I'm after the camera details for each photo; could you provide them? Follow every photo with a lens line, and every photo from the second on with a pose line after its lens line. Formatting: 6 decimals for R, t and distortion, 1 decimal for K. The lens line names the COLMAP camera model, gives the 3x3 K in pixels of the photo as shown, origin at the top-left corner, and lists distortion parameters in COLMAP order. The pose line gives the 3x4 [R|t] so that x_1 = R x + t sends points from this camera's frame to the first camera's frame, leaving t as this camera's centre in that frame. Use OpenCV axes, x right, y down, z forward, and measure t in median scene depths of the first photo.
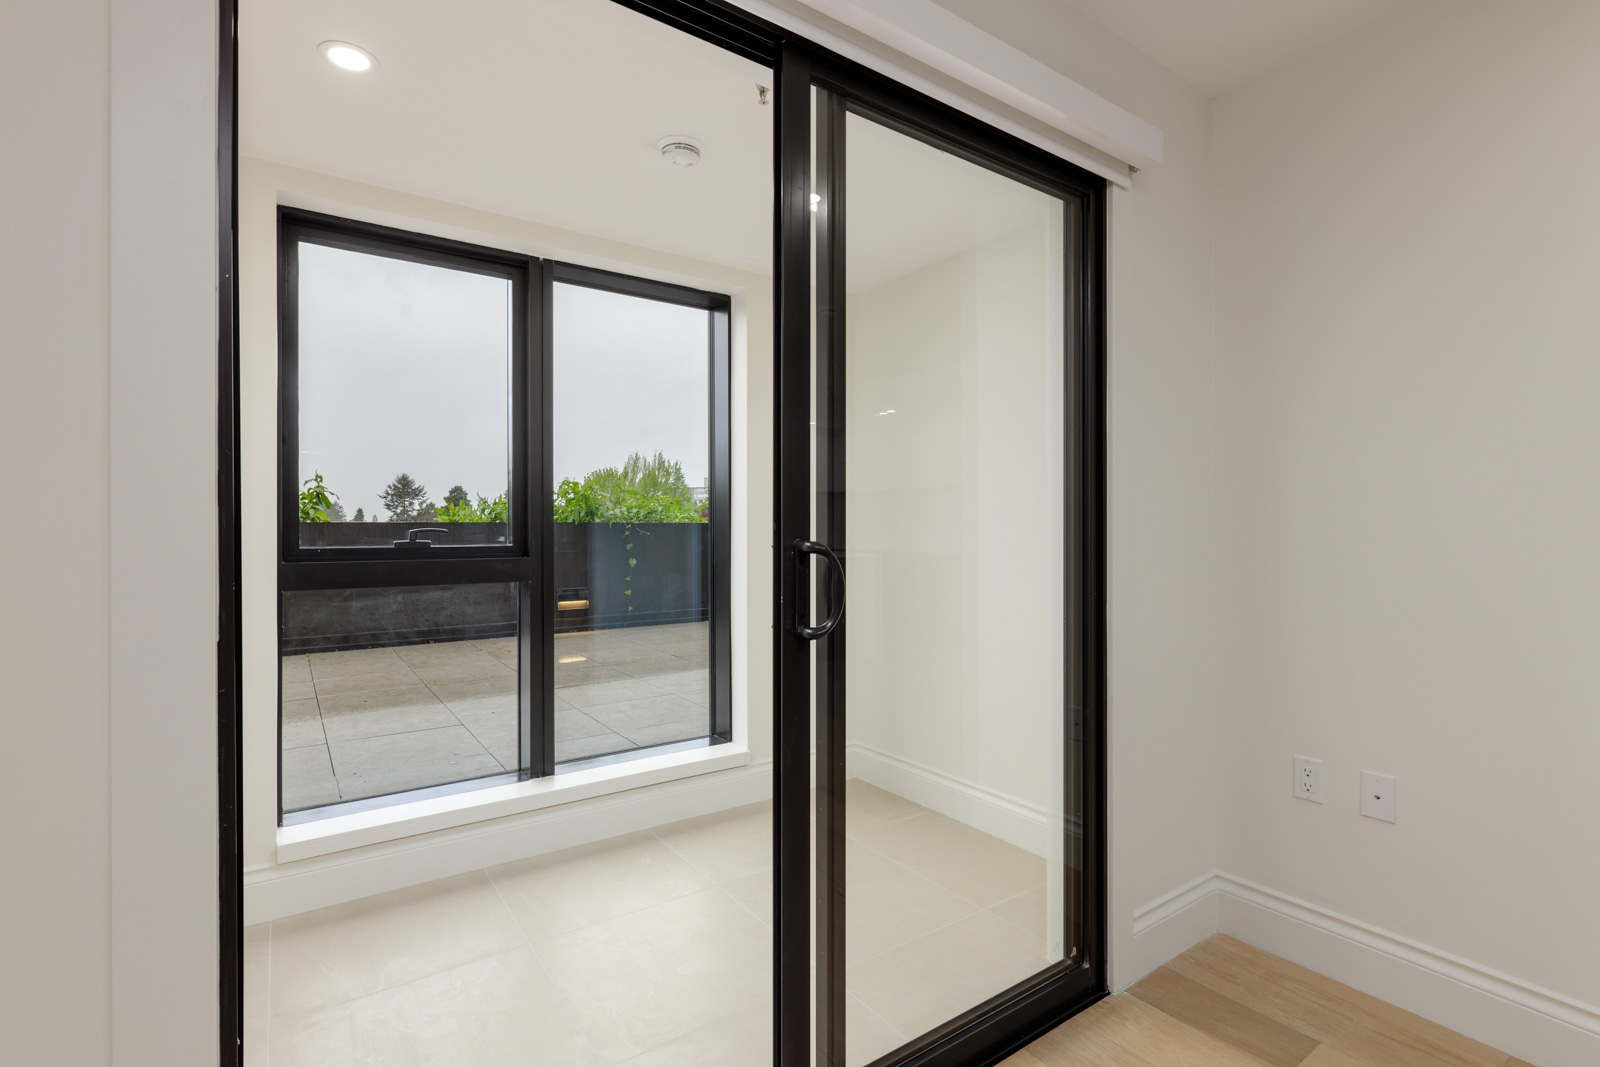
lens RADIAL K [[744.8, 0, 812.8], [0, 744.8, 530.8], [0, 0, 1]] dist [-0.002984, -0.000352]
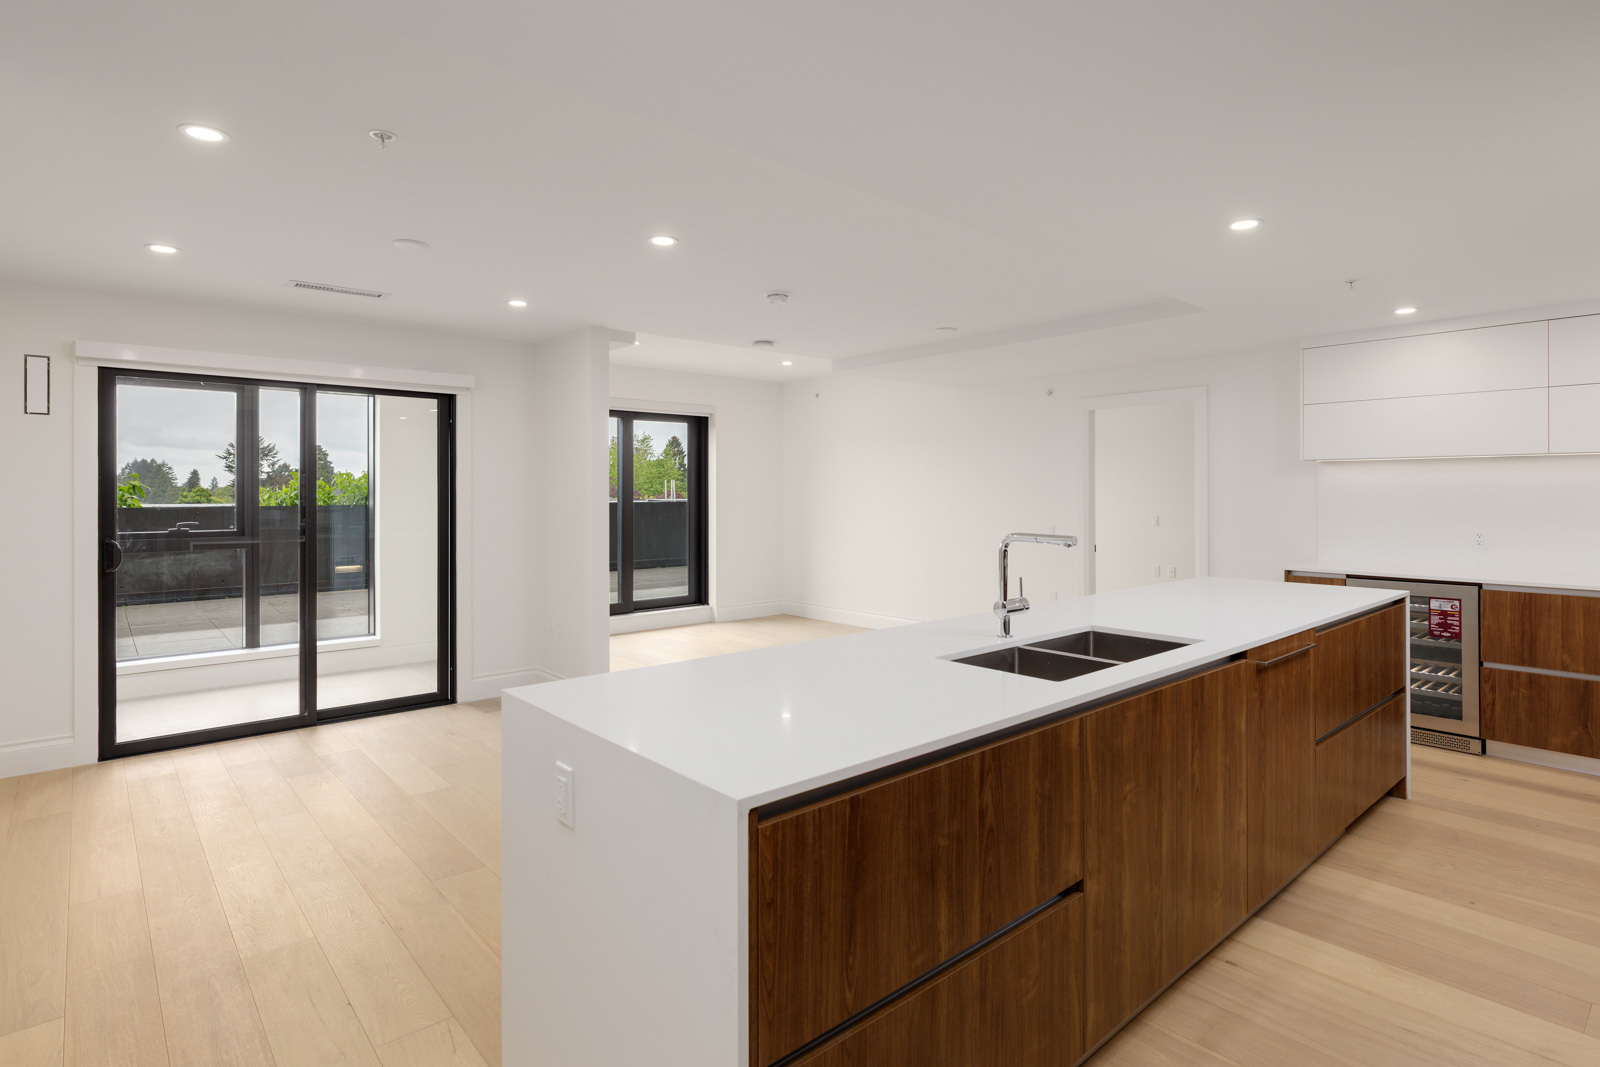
lens RADIAL K [[788.8, 0, 812.2], [0, 788.8, 496.2], [0, 0, 1]] dist [-0.001052, -0.000417]
pose [[0.992922, 0.000084, 0.118766, 0.829868], [0.000111, 0.999999, -0.001634, -0.065078], [-0.118766, 0.001635, 0.992921, -1.201711]]
